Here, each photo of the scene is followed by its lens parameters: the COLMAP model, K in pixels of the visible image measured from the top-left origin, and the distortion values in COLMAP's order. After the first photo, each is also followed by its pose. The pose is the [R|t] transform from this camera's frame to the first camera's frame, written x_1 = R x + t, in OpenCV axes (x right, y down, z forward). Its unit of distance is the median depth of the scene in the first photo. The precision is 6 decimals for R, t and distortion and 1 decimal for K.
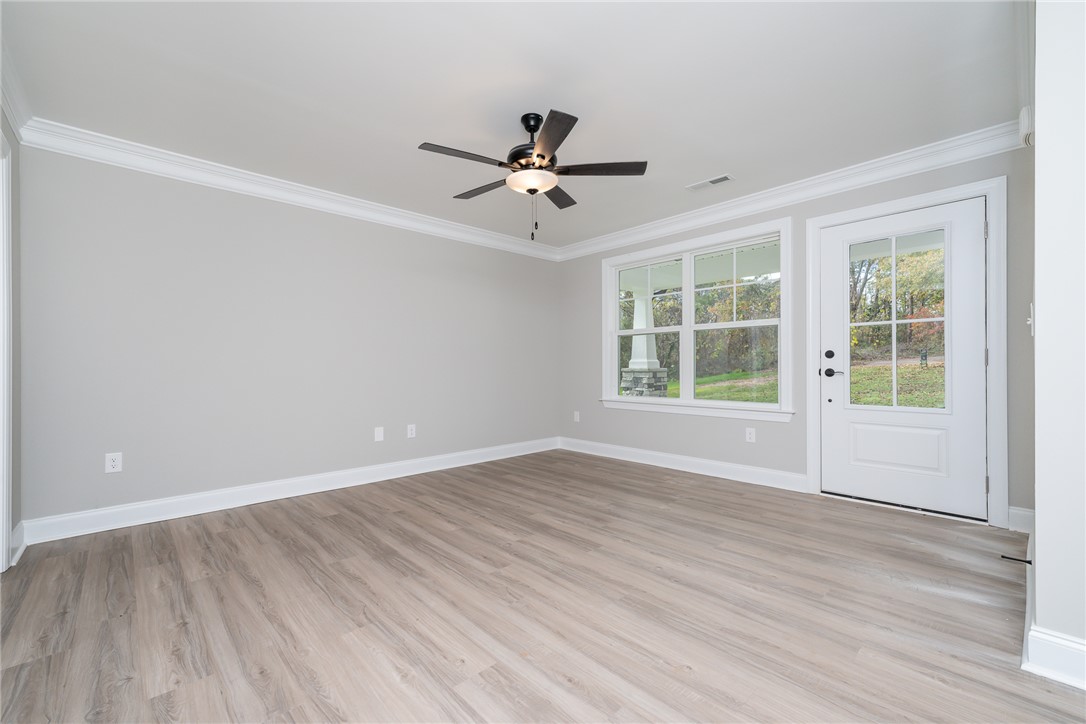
lens RADIAL K [[463.7, 0, 548.1], [0, 463.7, 356.5], [0, 0, 1]] dist [0.011305, -0.000972]
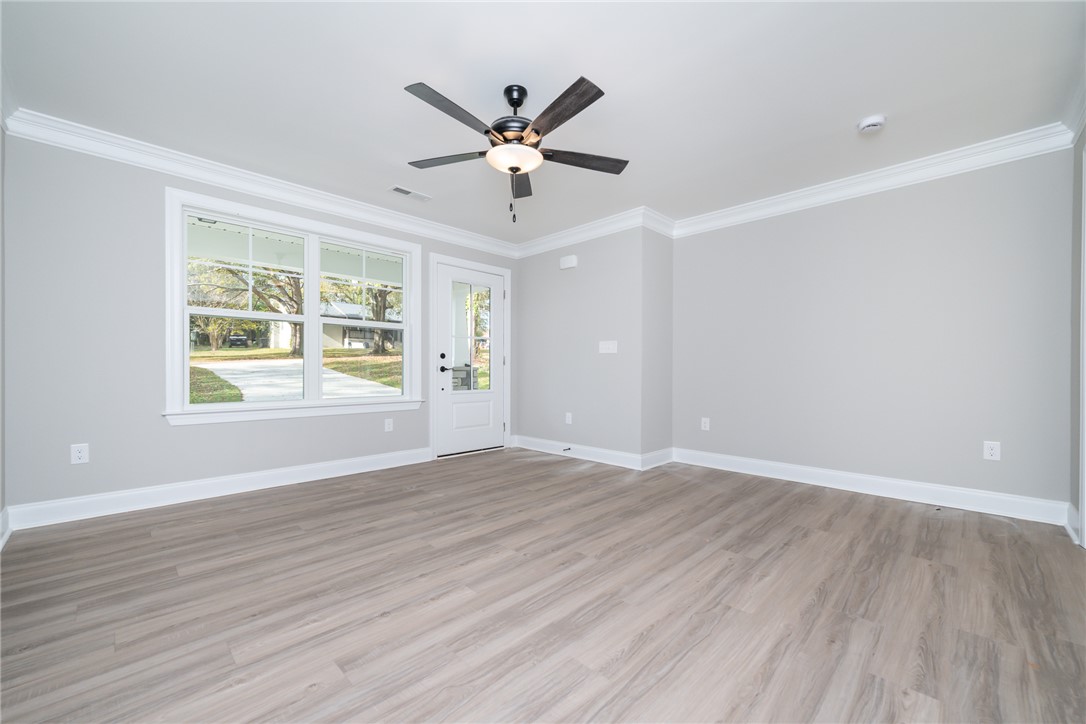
lens RADIAL K [[421.0, 0, 552.3], [0, 421.0, 366.9], [0, 0, 1]] dist [0.003856, 0.000101]
pose [[-0.038171, 0.010250, 0.999219, -0.793200], [-0.024349, 0.999641, -0.011185, 0.040551], [-0.998975, -0.024757, -0.037907, 0.862394]]
